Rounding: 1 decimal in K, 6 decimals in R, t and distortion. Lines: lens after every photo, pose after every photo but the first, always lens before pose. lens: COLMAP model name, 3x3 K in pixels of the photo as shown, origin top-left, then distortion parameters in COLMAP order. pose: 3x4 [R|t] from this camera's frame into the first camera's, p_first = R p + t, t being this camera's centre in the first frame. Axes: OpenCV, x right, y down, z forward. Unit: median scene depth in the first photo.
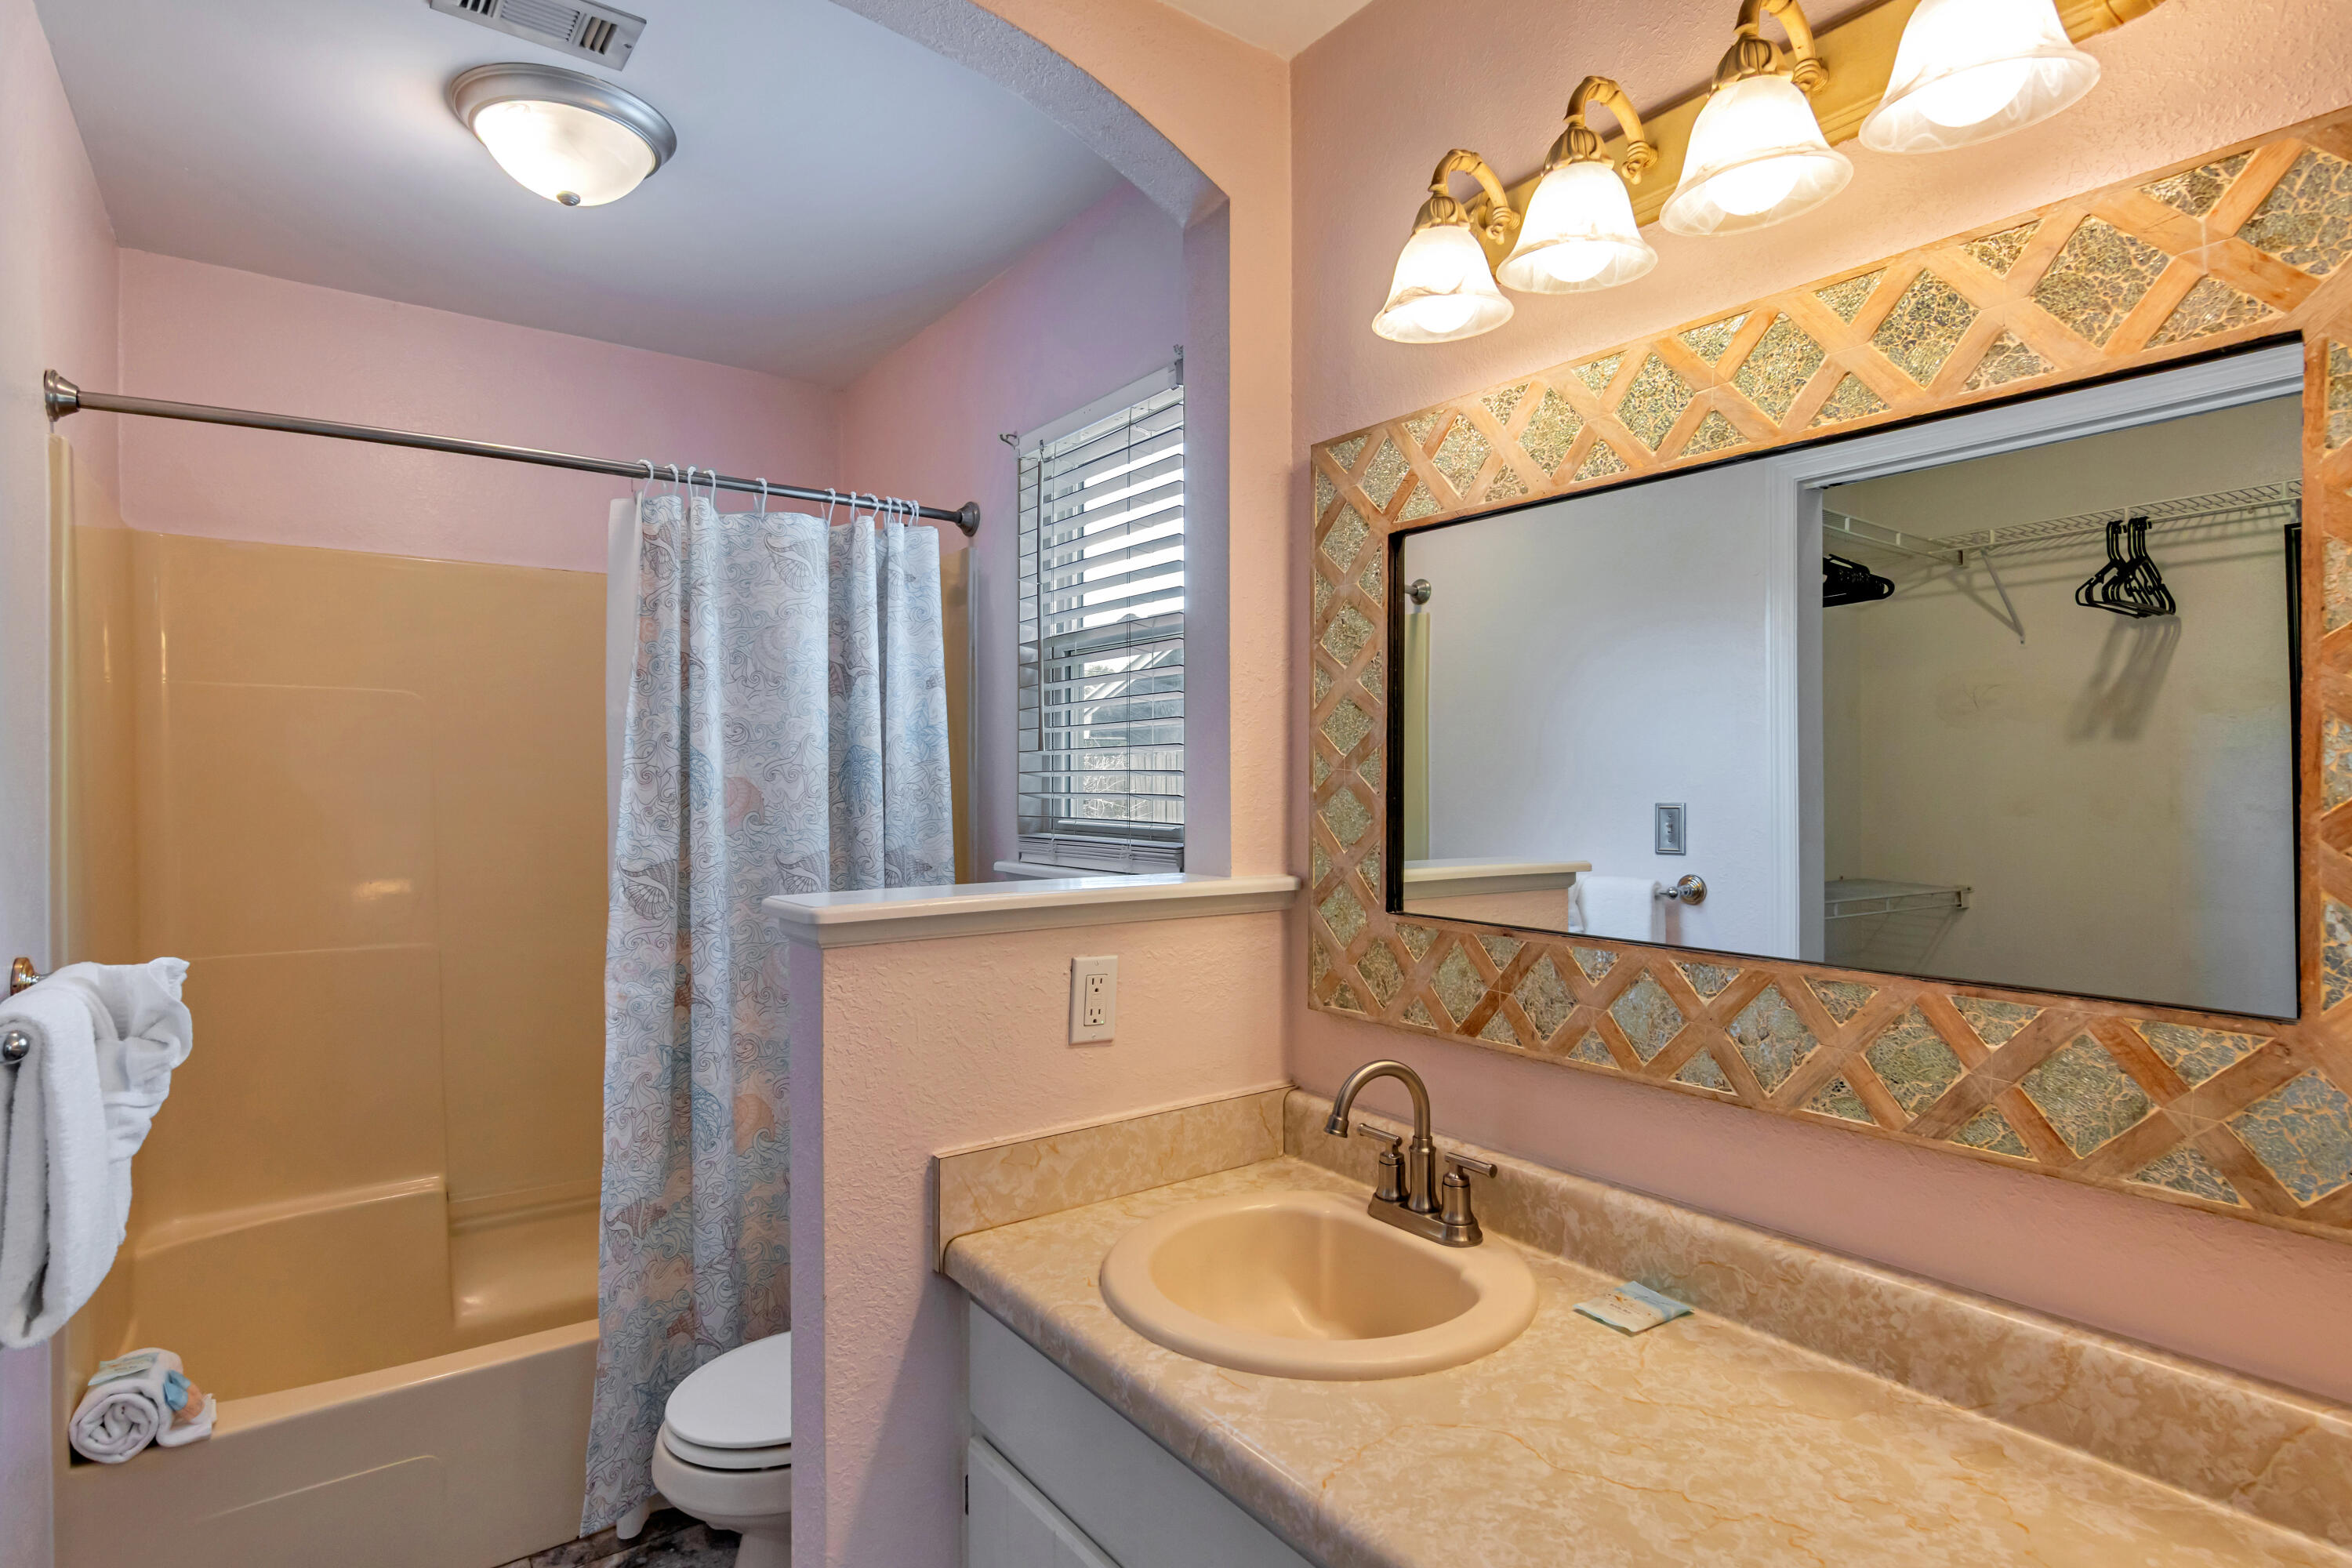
lens RADIAL K [[1189.5, 0, 1174.4], [0, 1189.5, 776.0], [0, 0, 1]] dist [-0.001778, 0.002062]
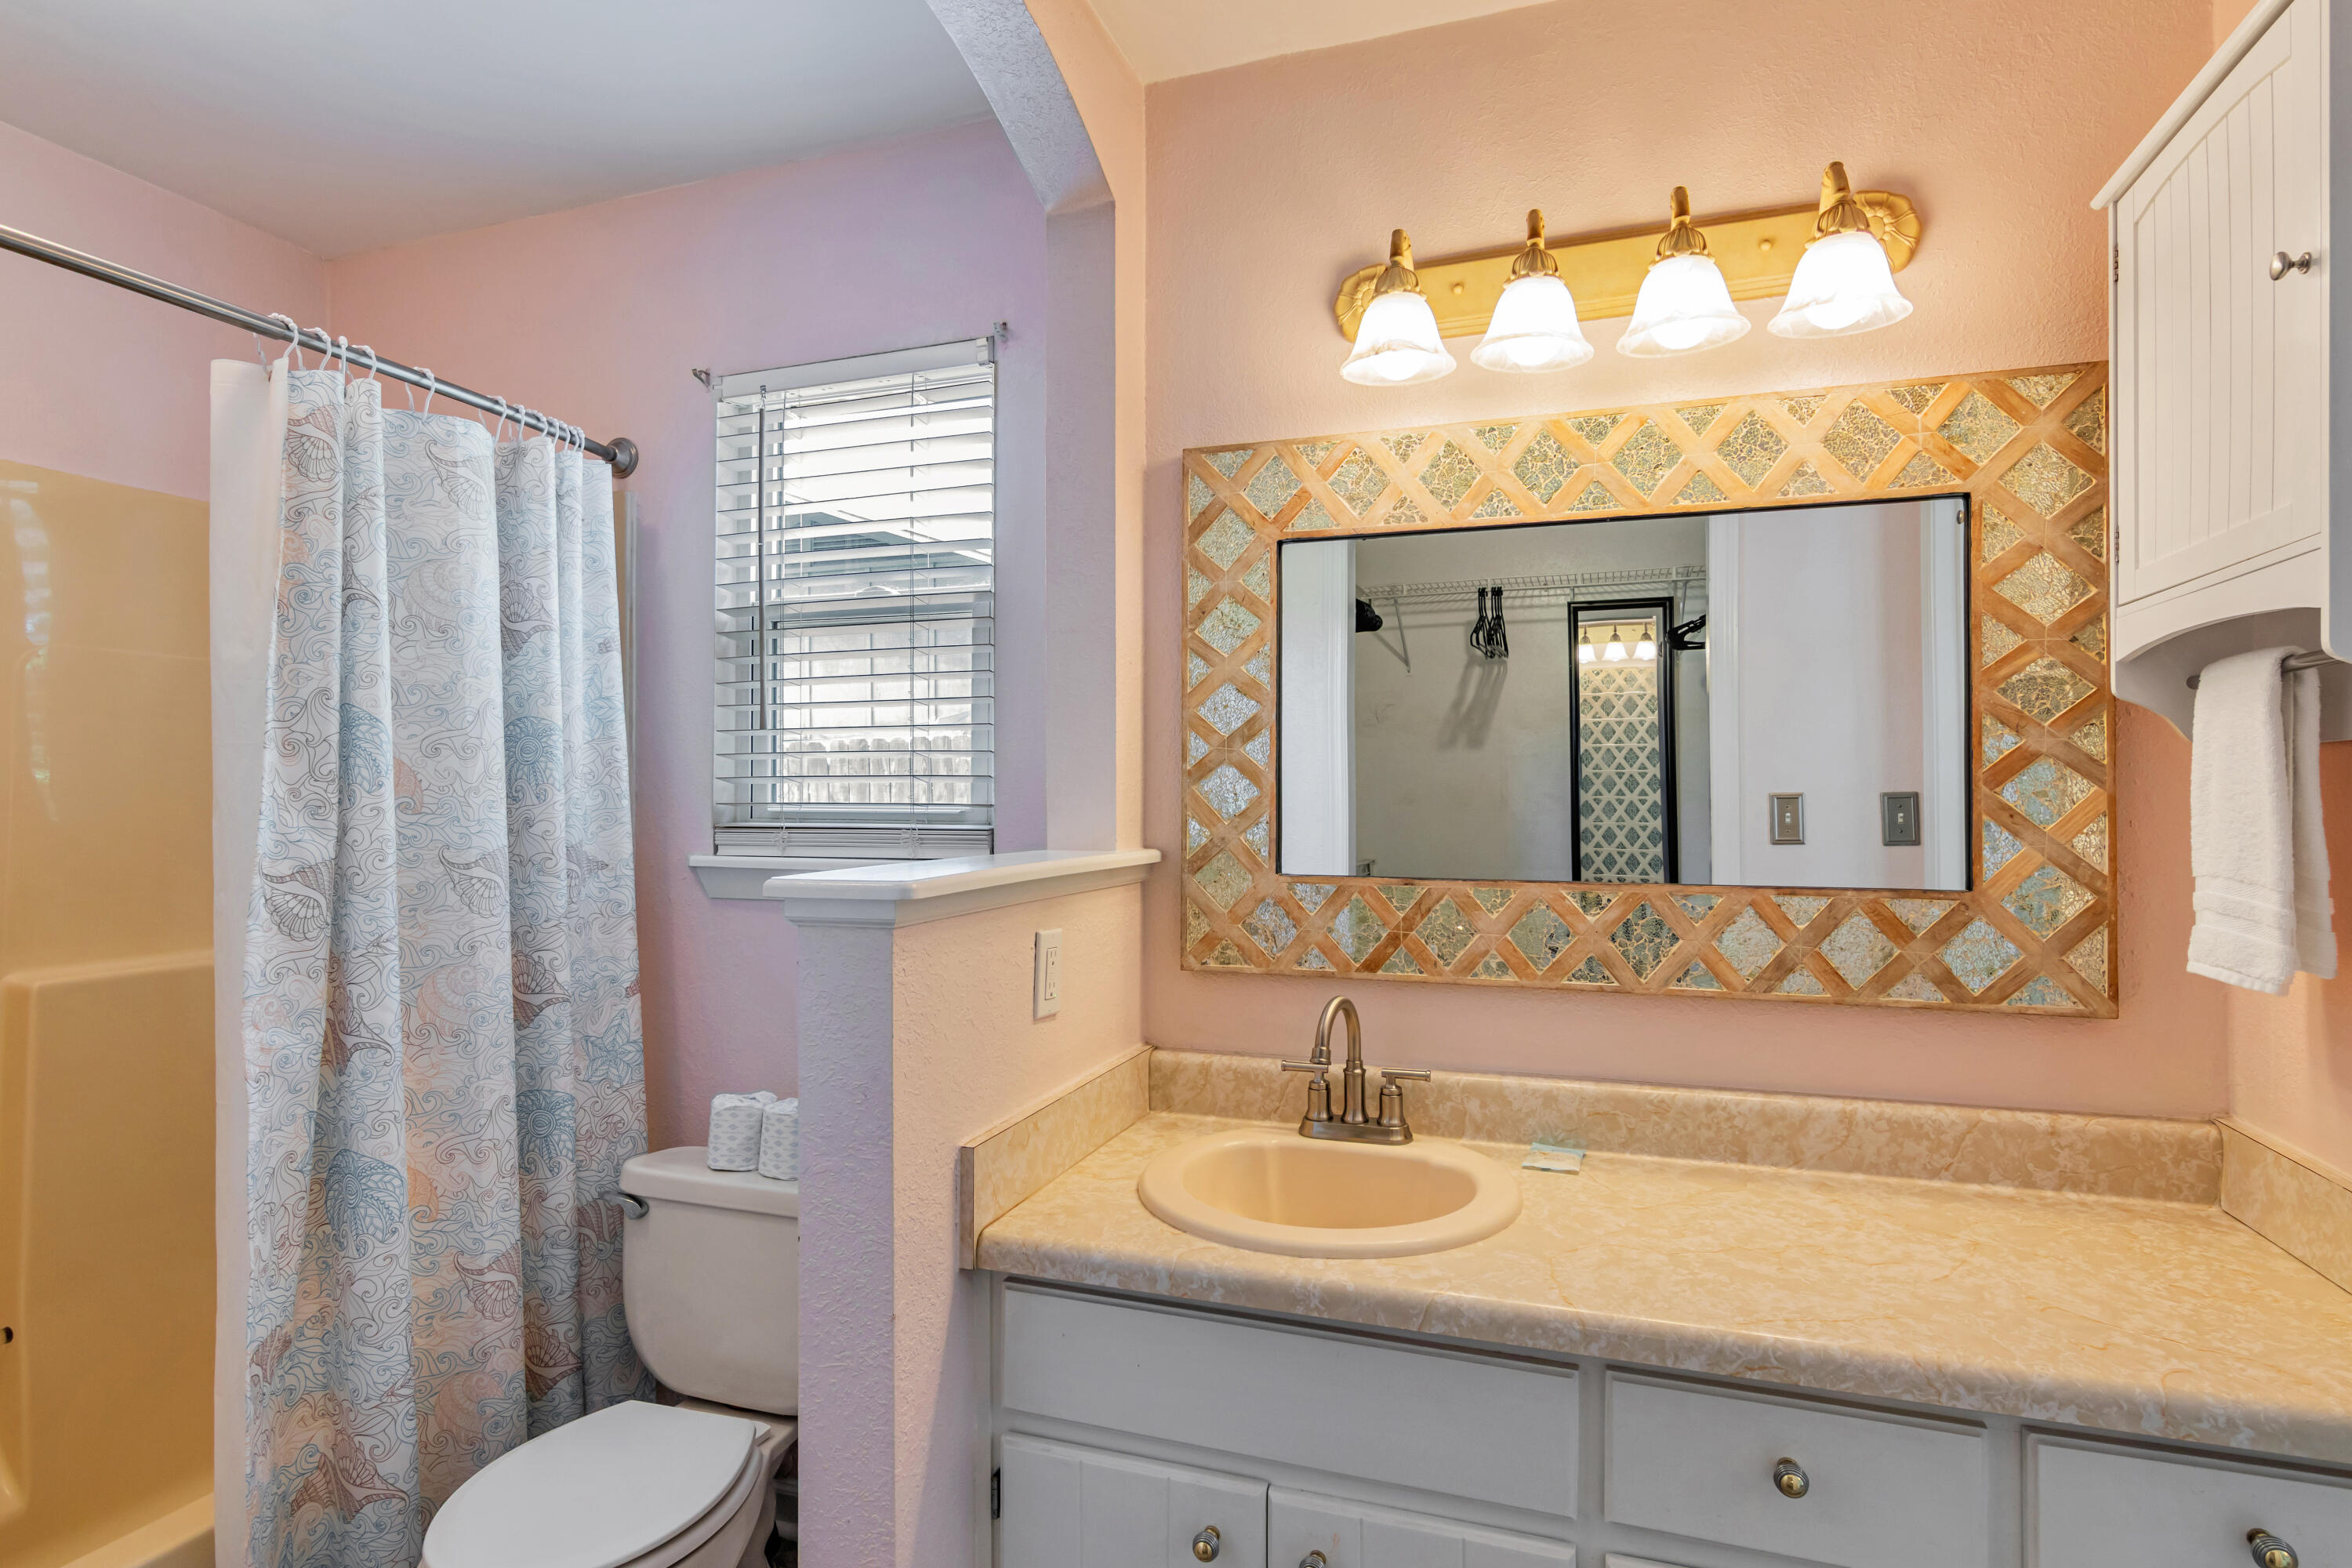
lens RADIAL K [[1199.7, 0, 1186.7], [0, 1199.7, 773.8], [0, 0, 1]] dist [0.000393, 0.000436]
pose [[0.827744, 0.008229, 0.561045, -0.518692], [-0.002434, 0.999936, -0.011076, 0.031135], [-0.561100, 0.007803, 0.827711, 0.101233]]
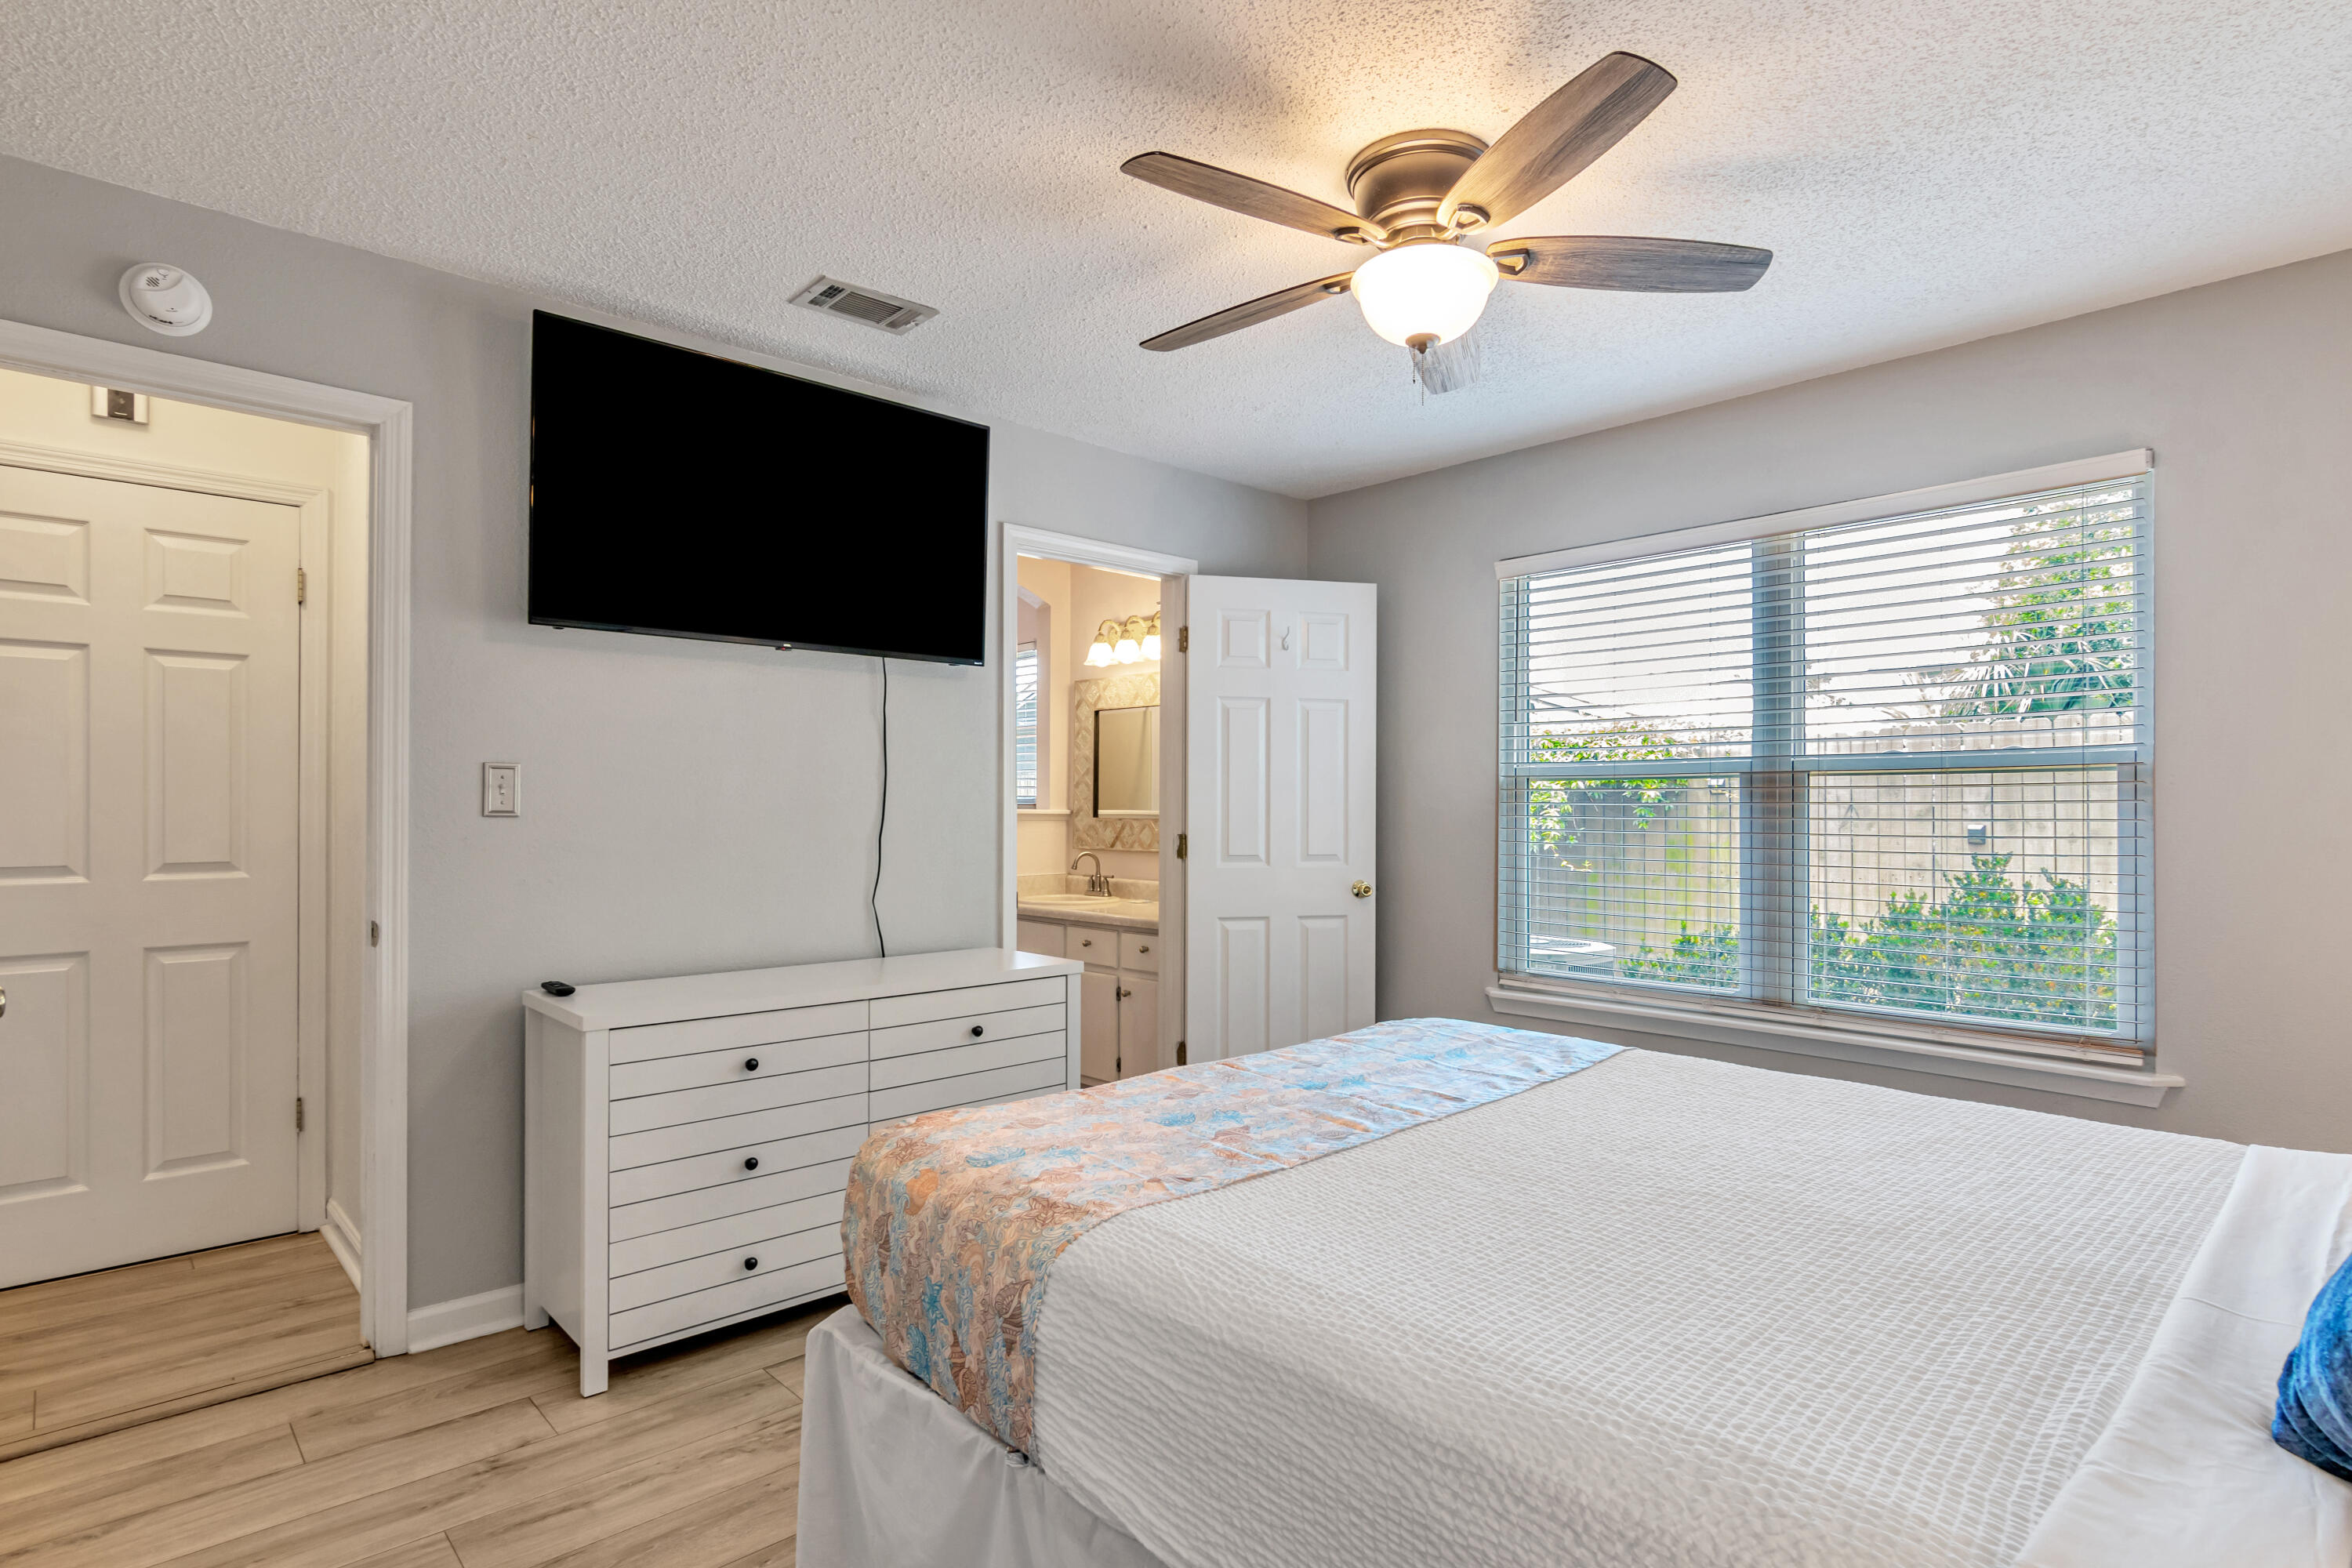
lens RADIAL K [[1174.6, 0, 1176.0], [0, 1174.6, 784.0], [0, 0, 1]] dist [-0.013685, 0.000222]
pose [[0.992994, 0.005946, 0.118016, 0.009384], [-0.004629, 0.999924, -0.011431, 0.052855], [-0.118075, 0.010804, 0.992946, -2.470666]]
